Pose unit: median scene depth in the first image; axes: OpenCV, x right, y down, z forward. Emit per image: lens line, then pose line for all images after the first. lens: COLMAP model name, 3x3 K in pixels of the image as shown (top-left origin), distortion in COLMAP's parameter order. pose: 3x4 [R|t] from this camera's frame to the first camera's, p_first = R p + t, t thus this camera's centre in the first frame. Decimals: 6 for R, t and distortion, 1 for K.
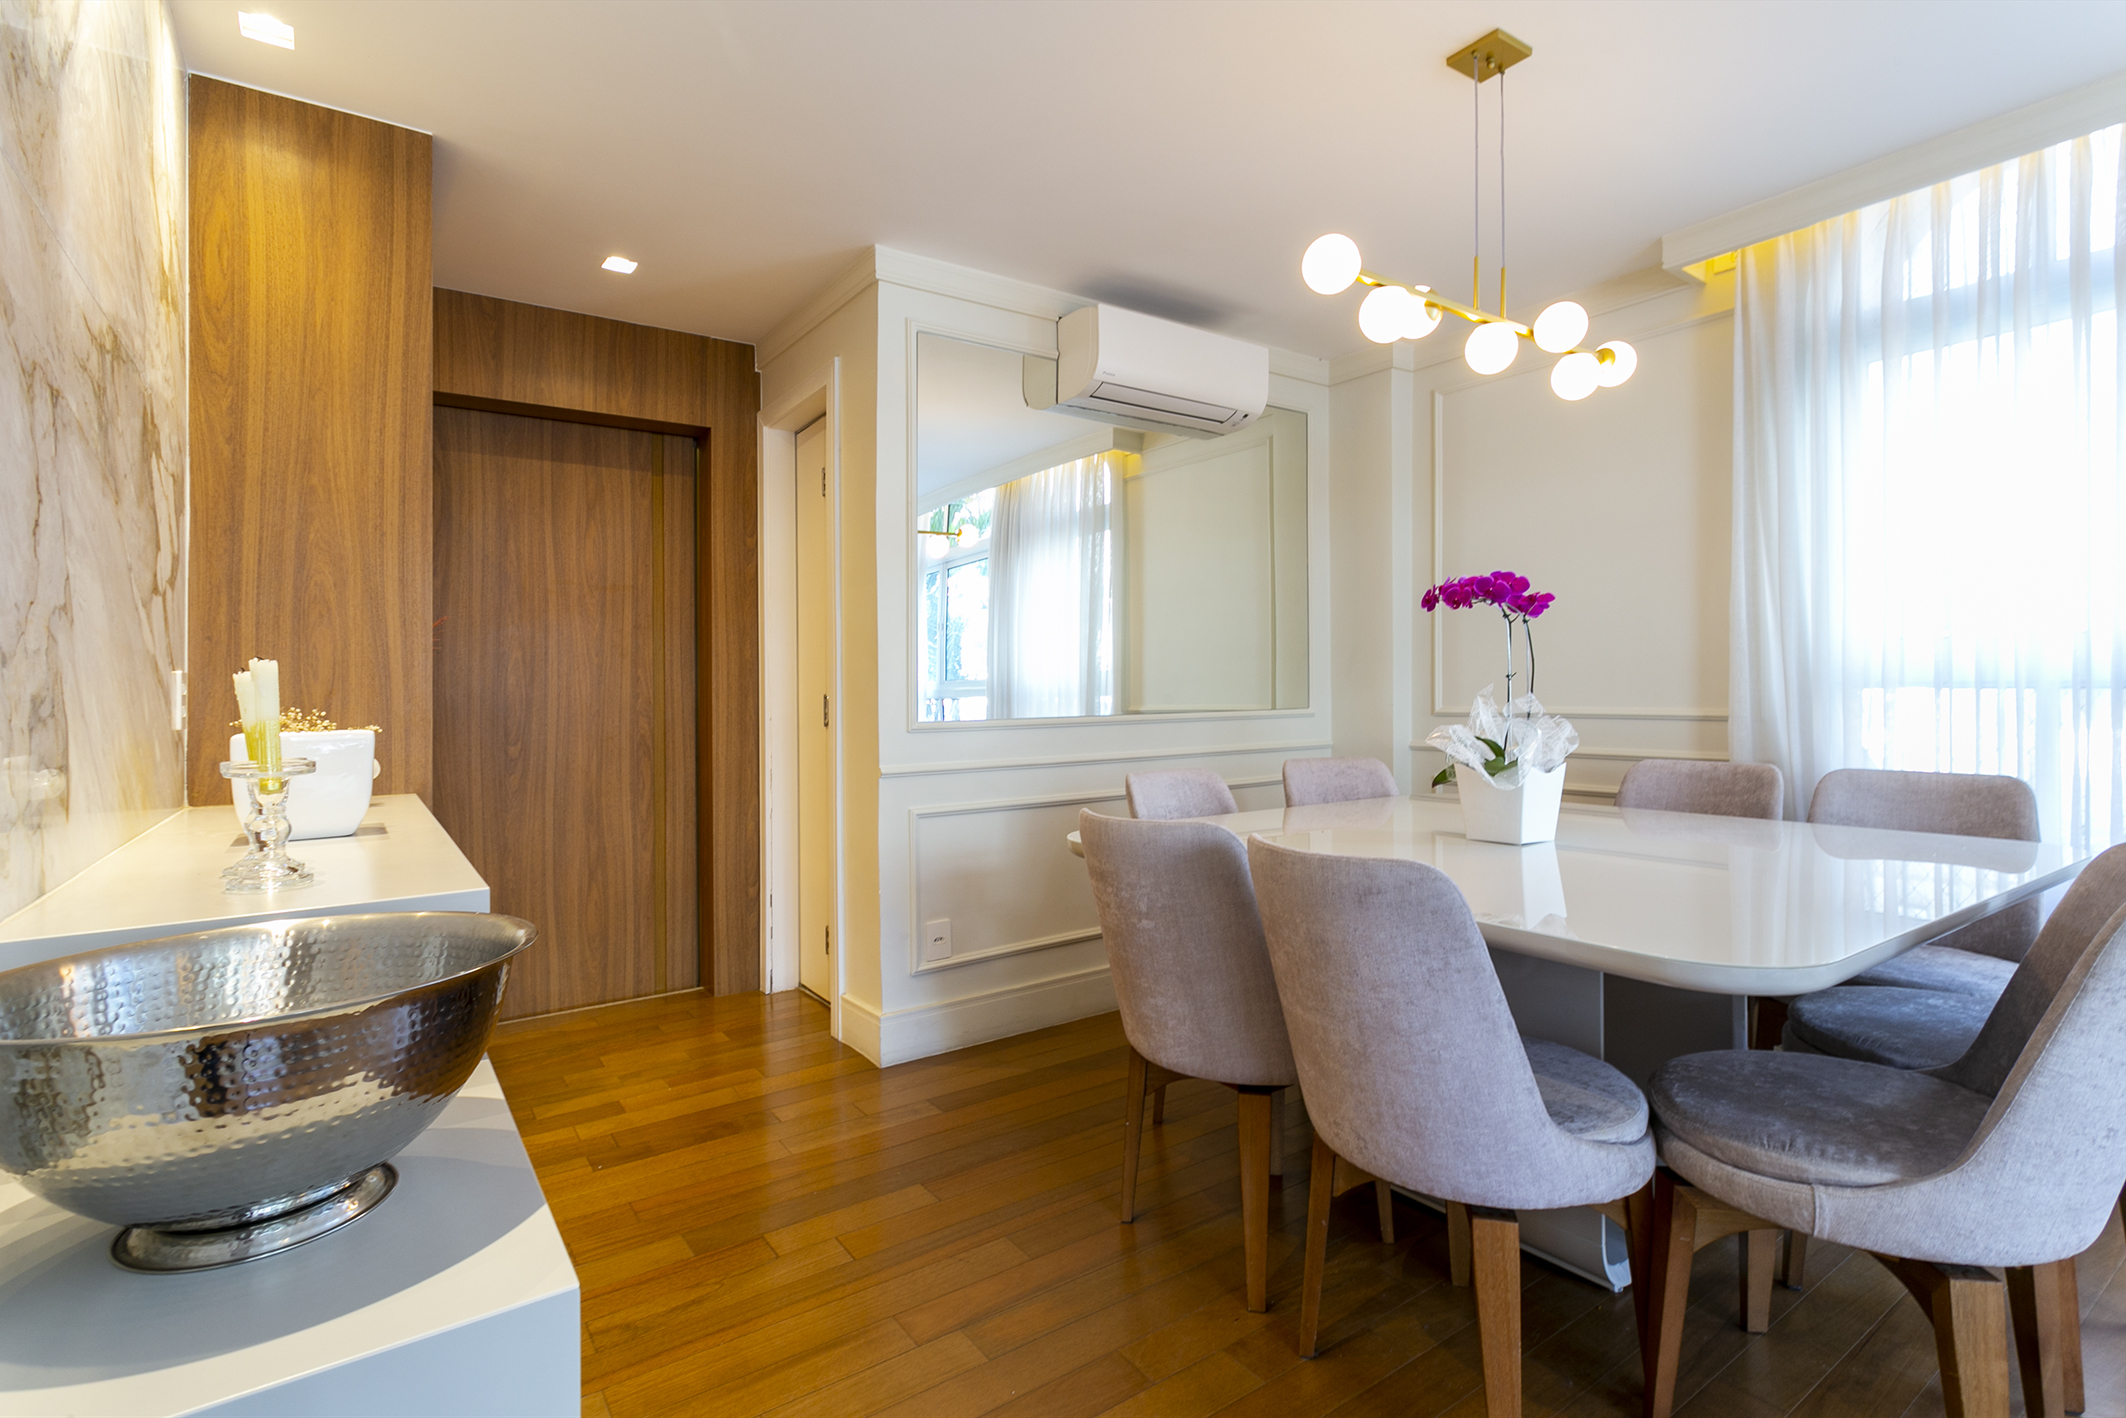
lens RADIAL K [[982.3, 0, 1081.9], [0, 982.3, 694.3], [0, 0, 1]] dist [0.002138, 0.000700]
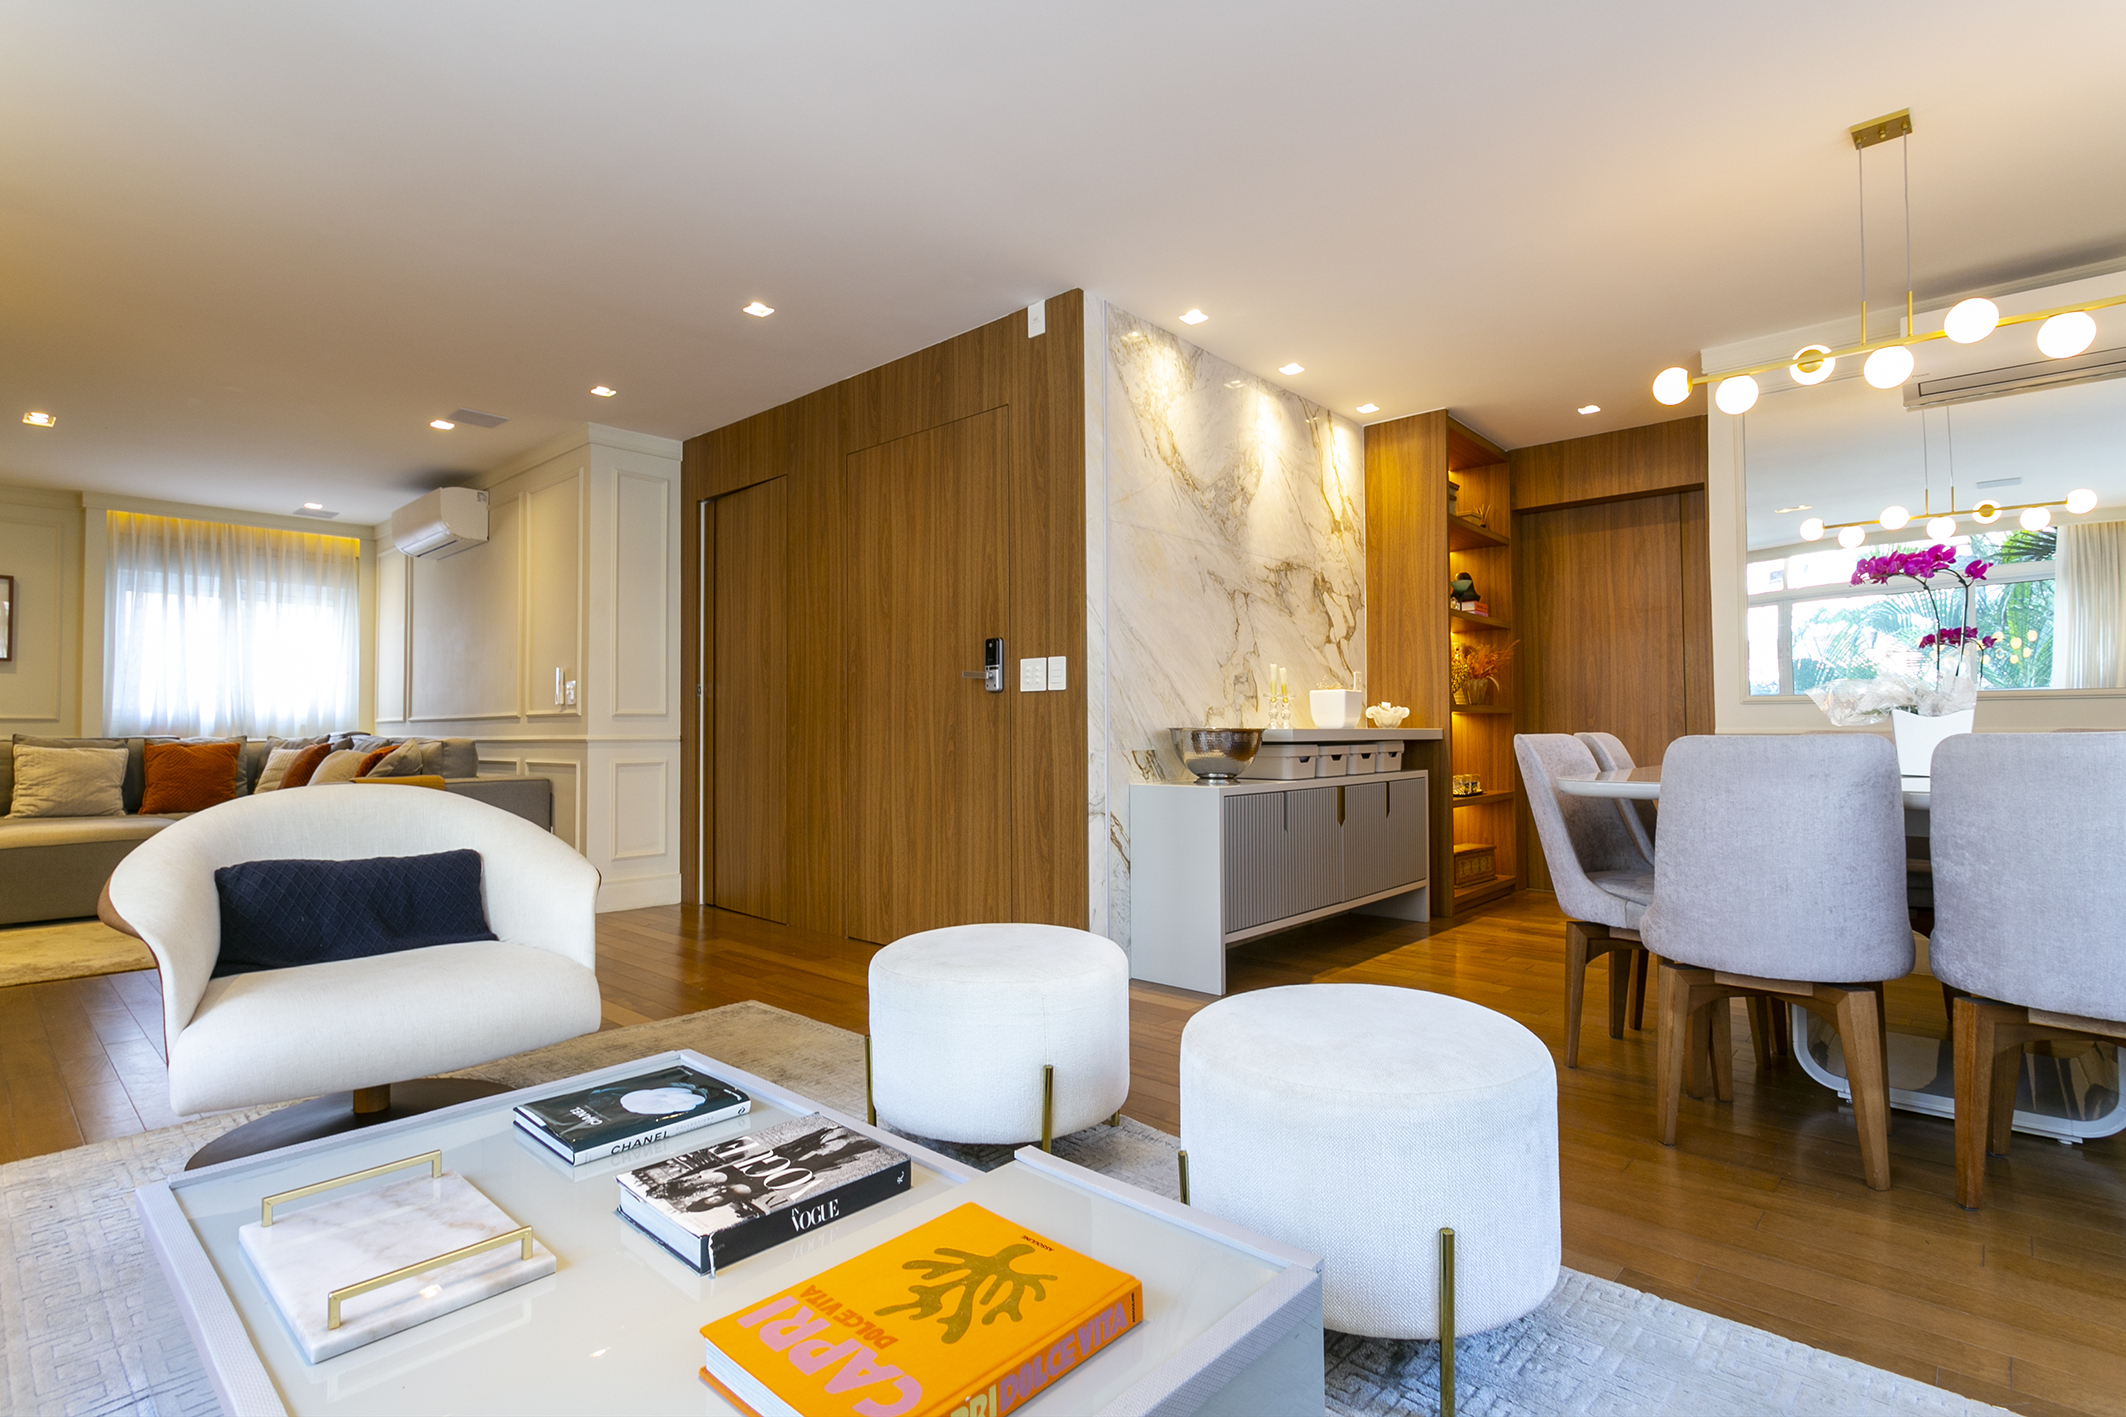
lens RADIAL K [[982.3, 0, 1066.2], [0, 982.3, 709.5], [0, 0, 1]] dist [0.002138, 0.000700]
pose [[0.214591, -0.000005, -0.976704, 0.750191], [-0.000437, 1.000000, -0.000101, 0.038394], [0.976704, 0.000448, 0.214591, -0.136281]]
